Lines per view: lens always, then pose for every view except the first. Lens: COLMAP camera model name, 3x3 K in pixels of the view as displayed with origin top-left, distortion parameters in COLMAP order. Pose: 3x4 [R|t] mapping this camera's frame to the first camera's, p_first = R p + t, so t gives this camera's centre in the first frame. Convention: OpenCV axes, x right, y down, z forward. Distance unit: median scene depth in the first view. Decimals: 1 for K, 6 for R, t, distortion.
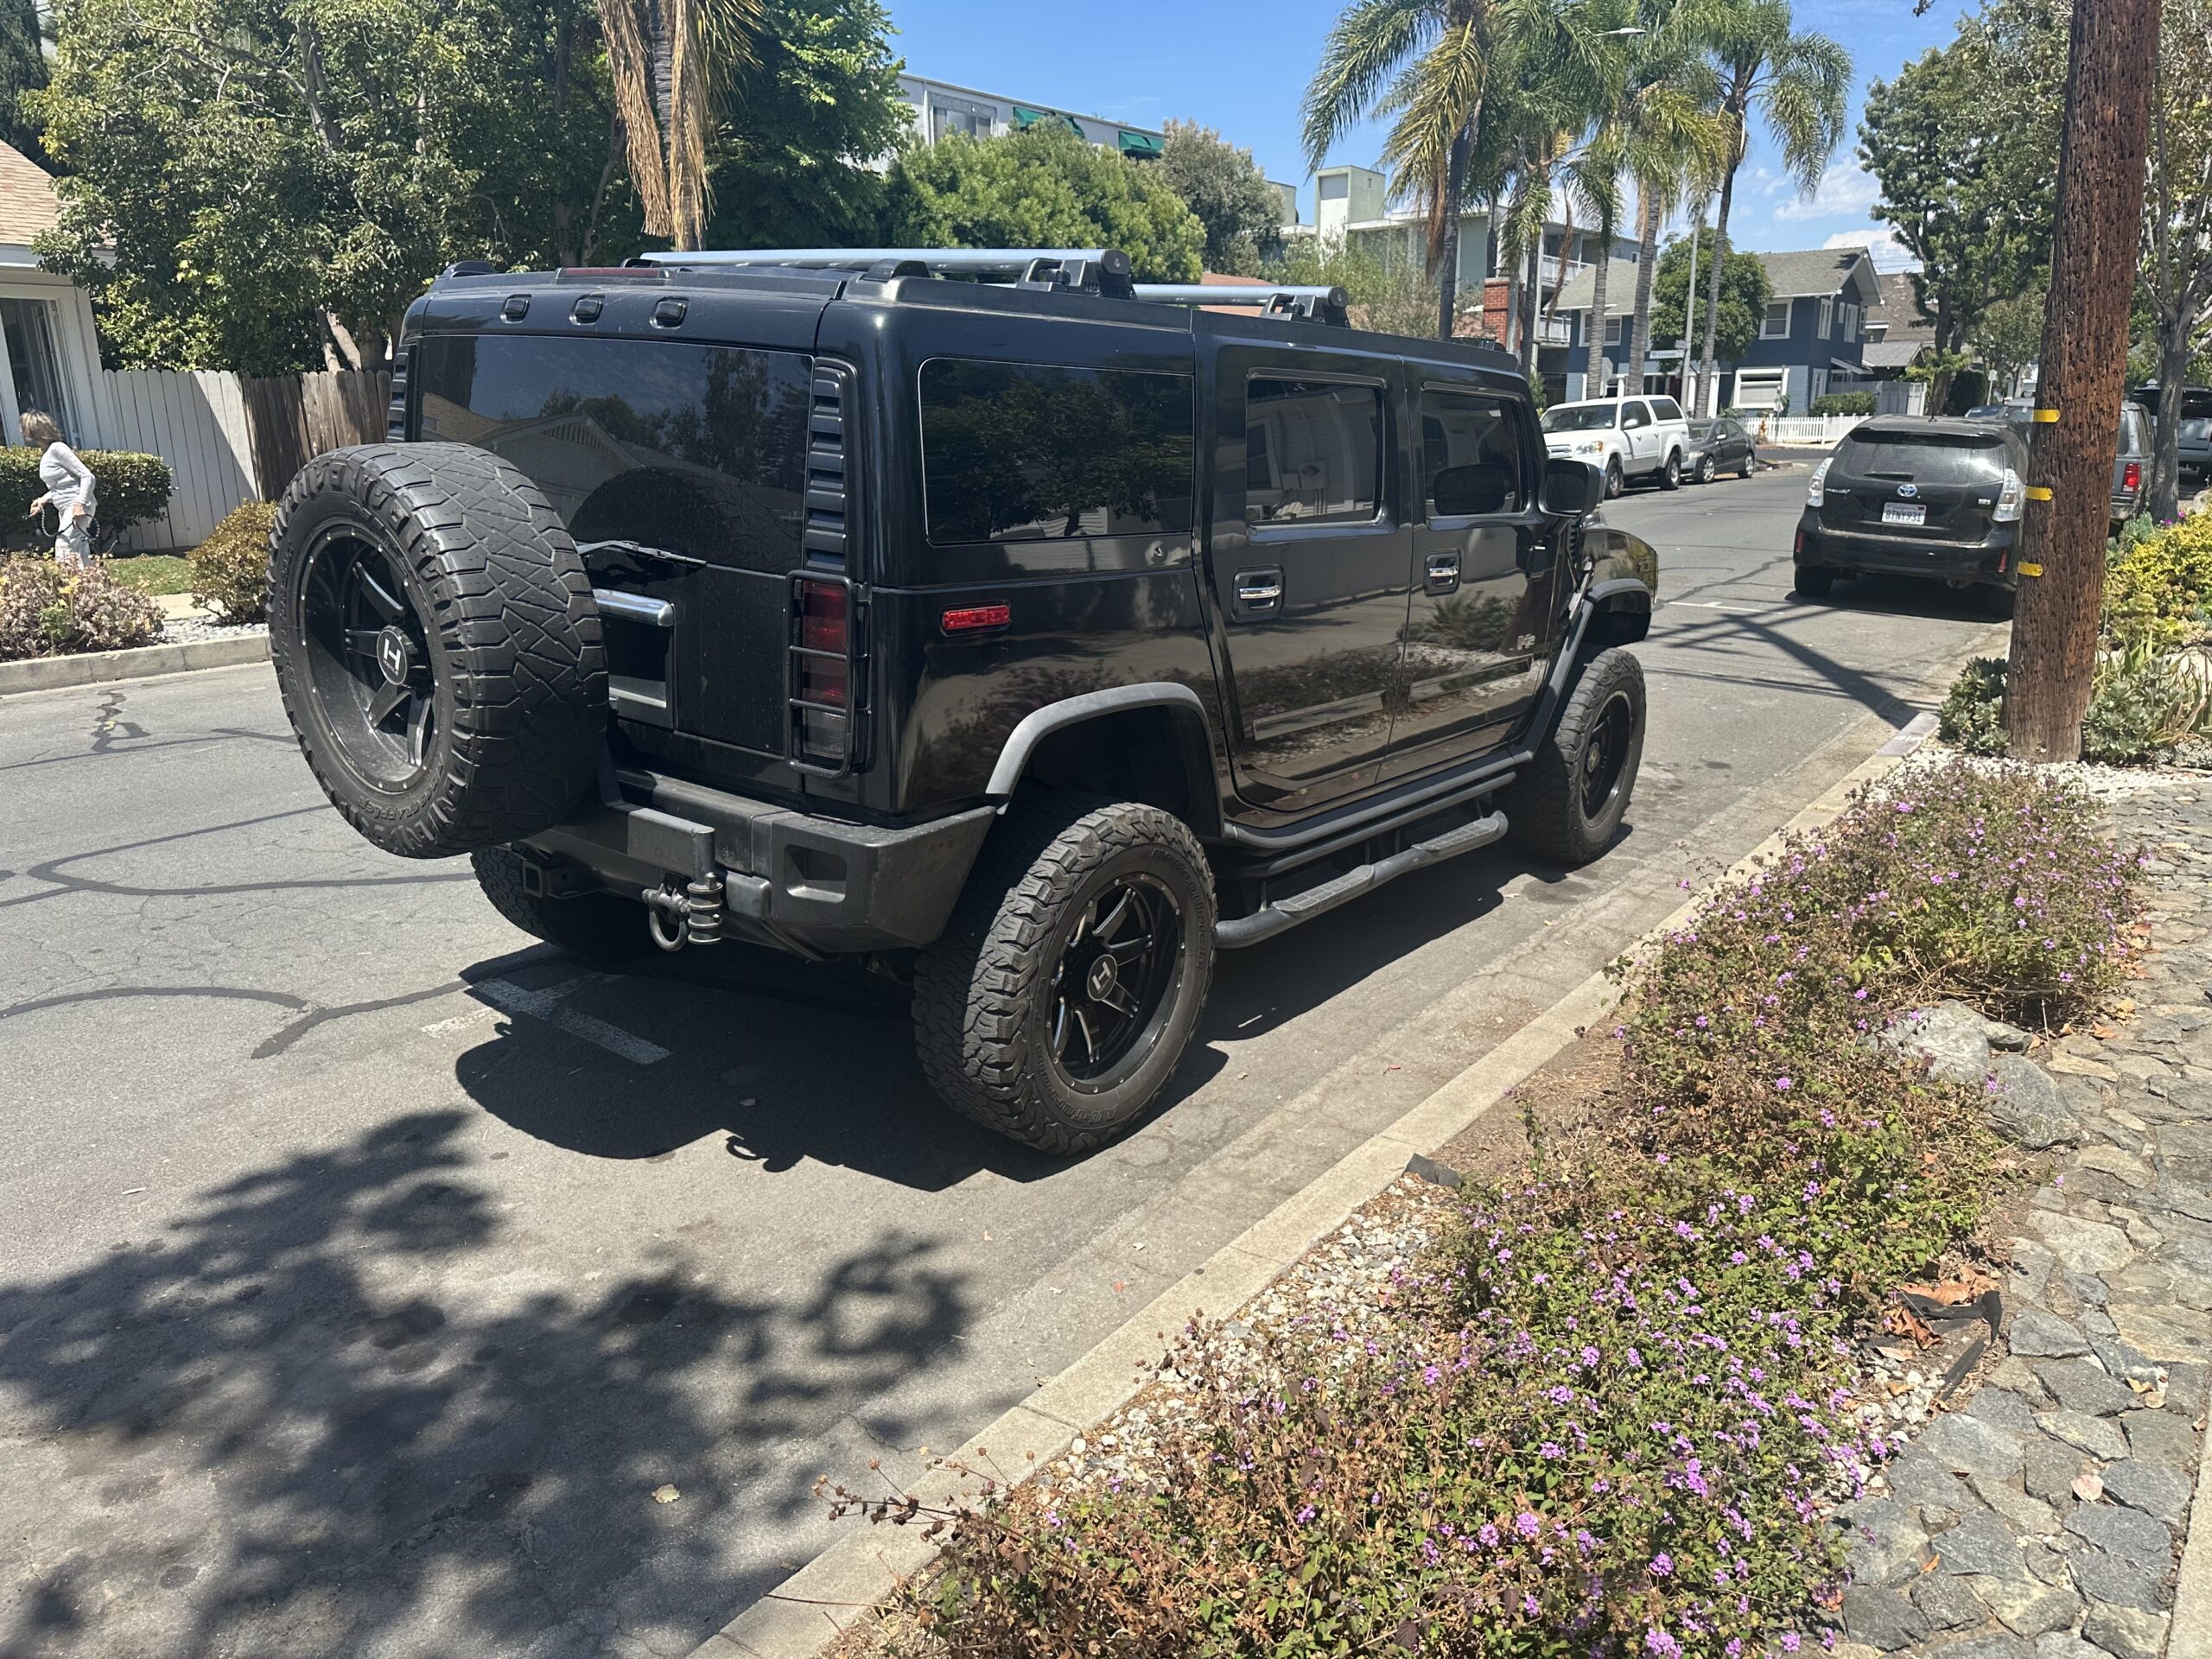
lens RADIAL K [[1558.1, 0, 1062.4], [0, 1558.1, 831.9], [0, 0, 1]] dist [0.025228, -0.024659]
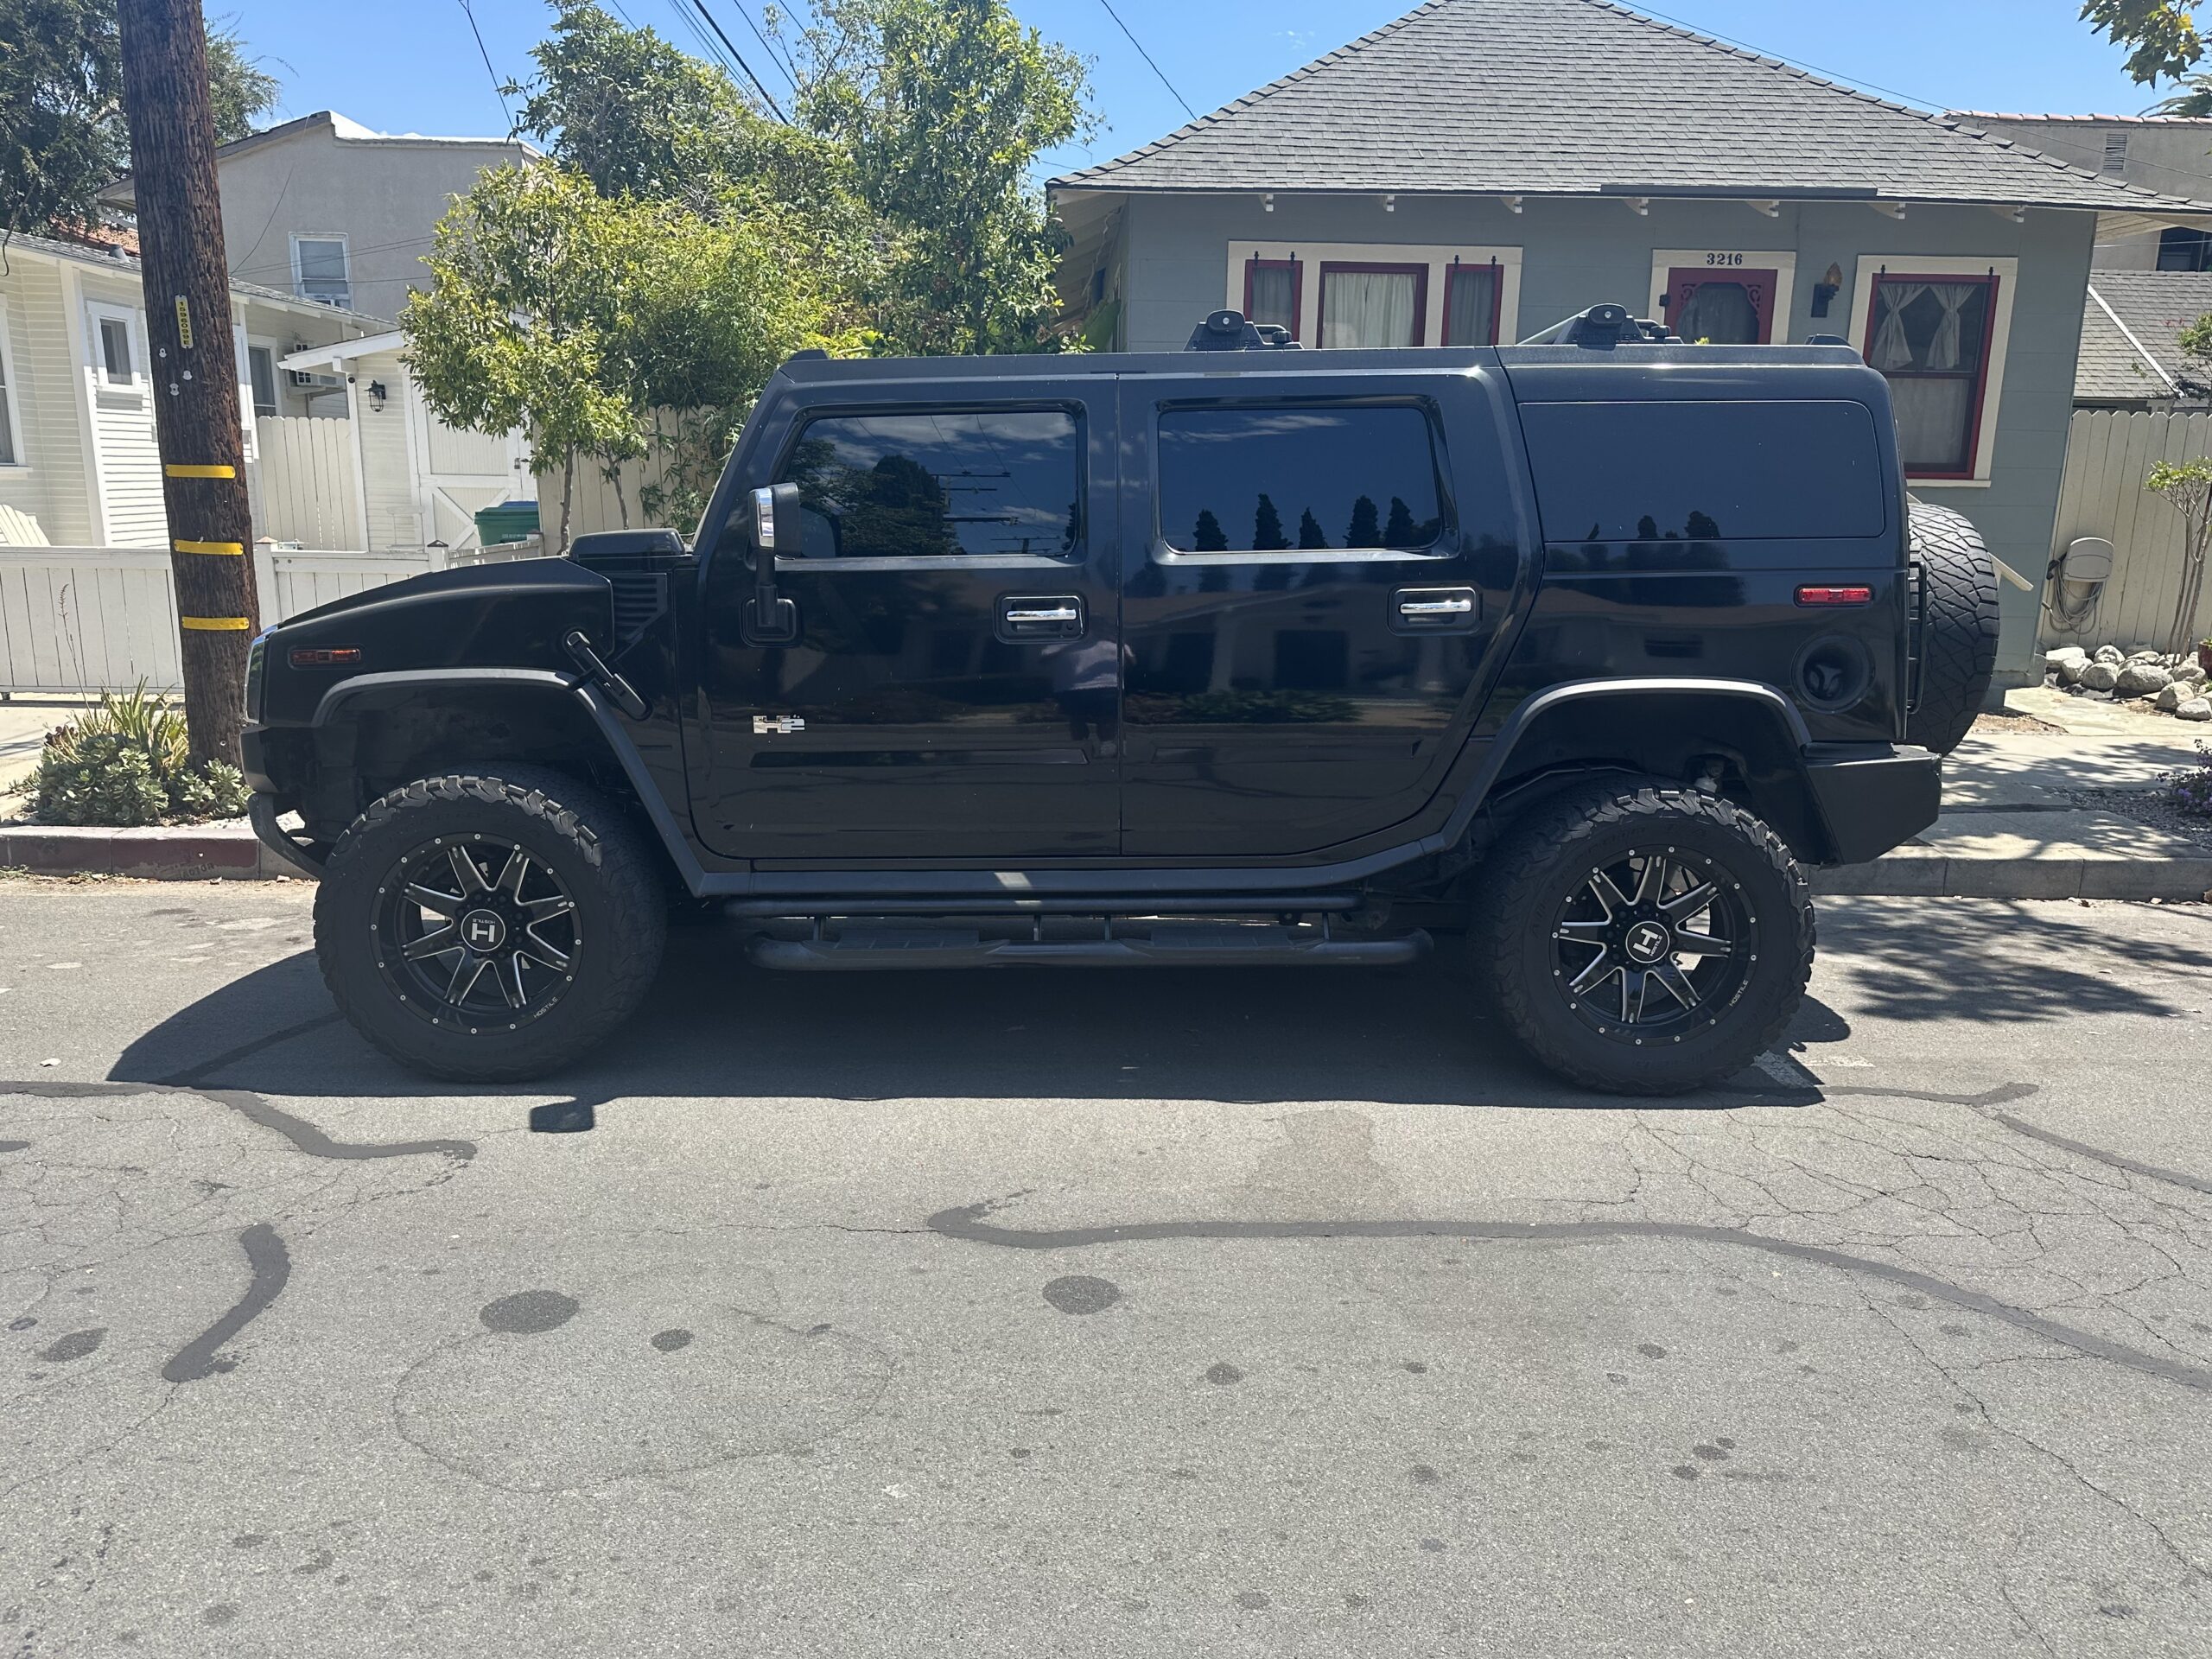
lens RADIAL K [[1558.1, 0, 1107.9], [0, 1558.1, 829.8], [0, 0, 1]] dist [0.025228, -0.024659]
pose [[-0.630231, -0.171020, 0.757338, -0.988024], [0.191805, 0.910910, 0.365313, -0.576424], [-0.752343, 0.375493, -0.541281, 2.195056]]
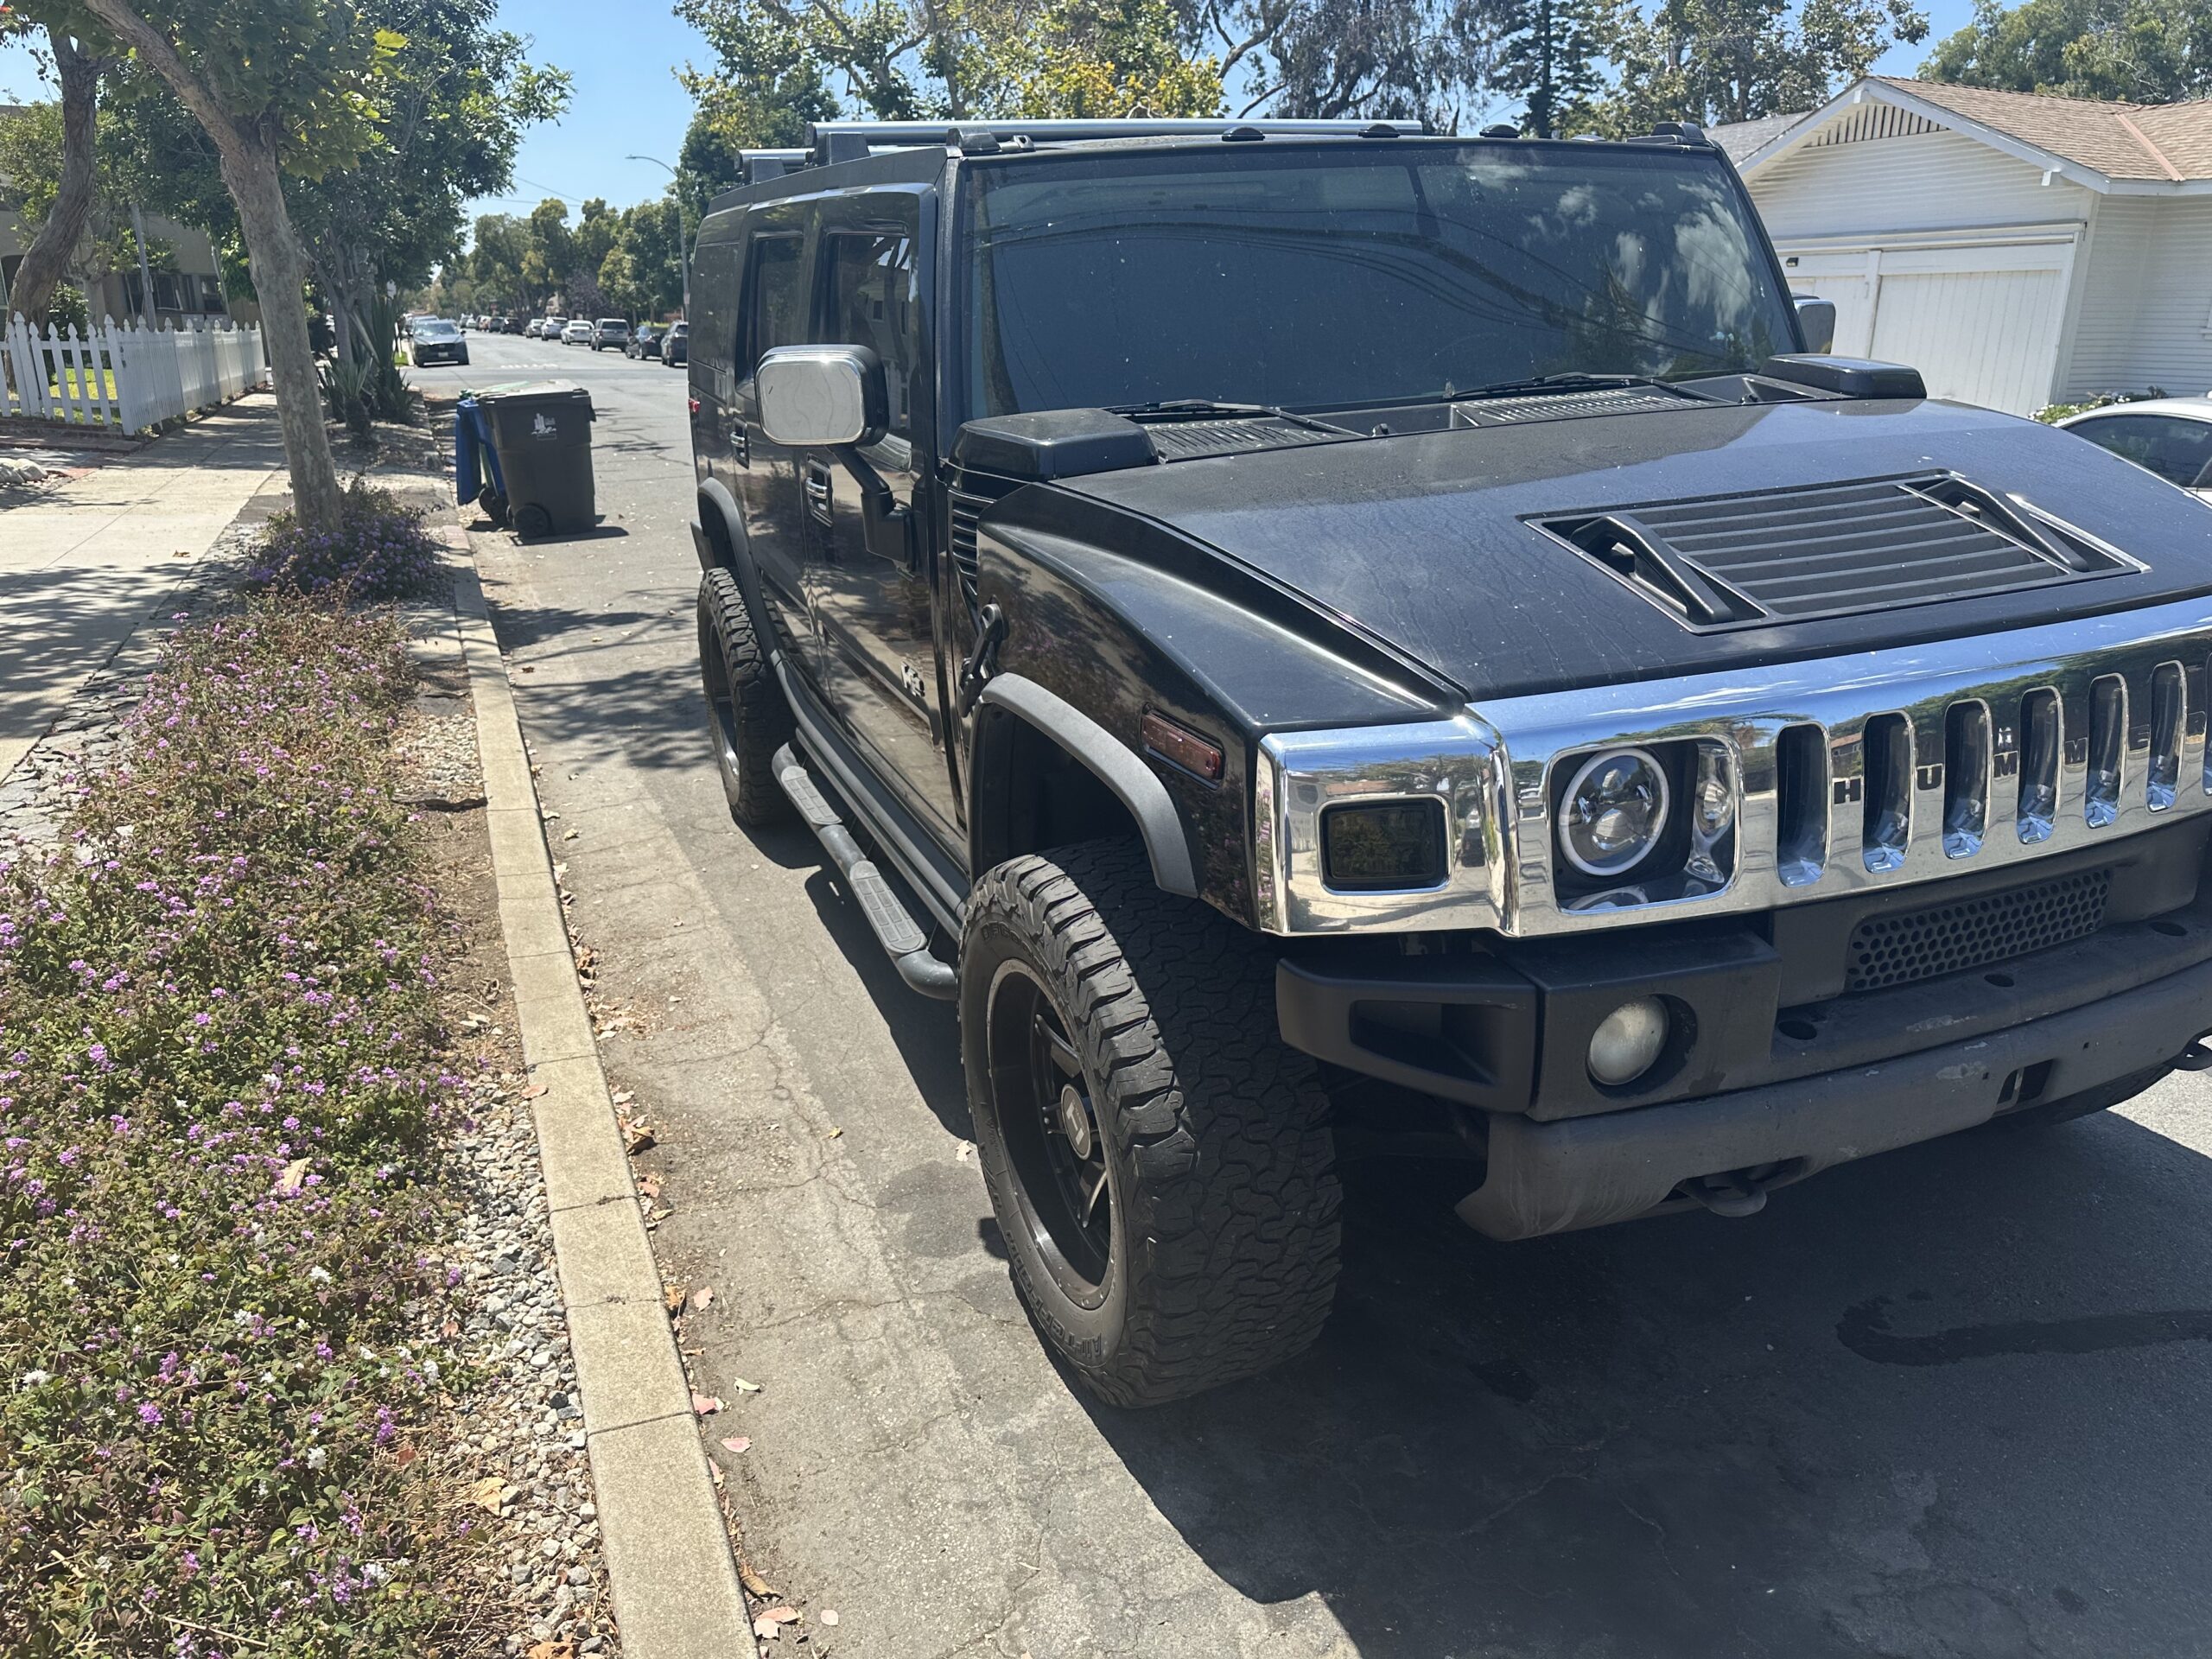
lens RADIAL K [[1558.1, 0, 1101.0], [0, 1558.1, 819.1], [0, 0, 1]] dist [0.025228, -0.024659]
pose [[-0.485020, 0.268764, -0.832179, 1.064027], [-0.234530, 0.876765, 0.419856, -0.472860], [0.842467, 0.398810, -0.362215, 1.832123]]
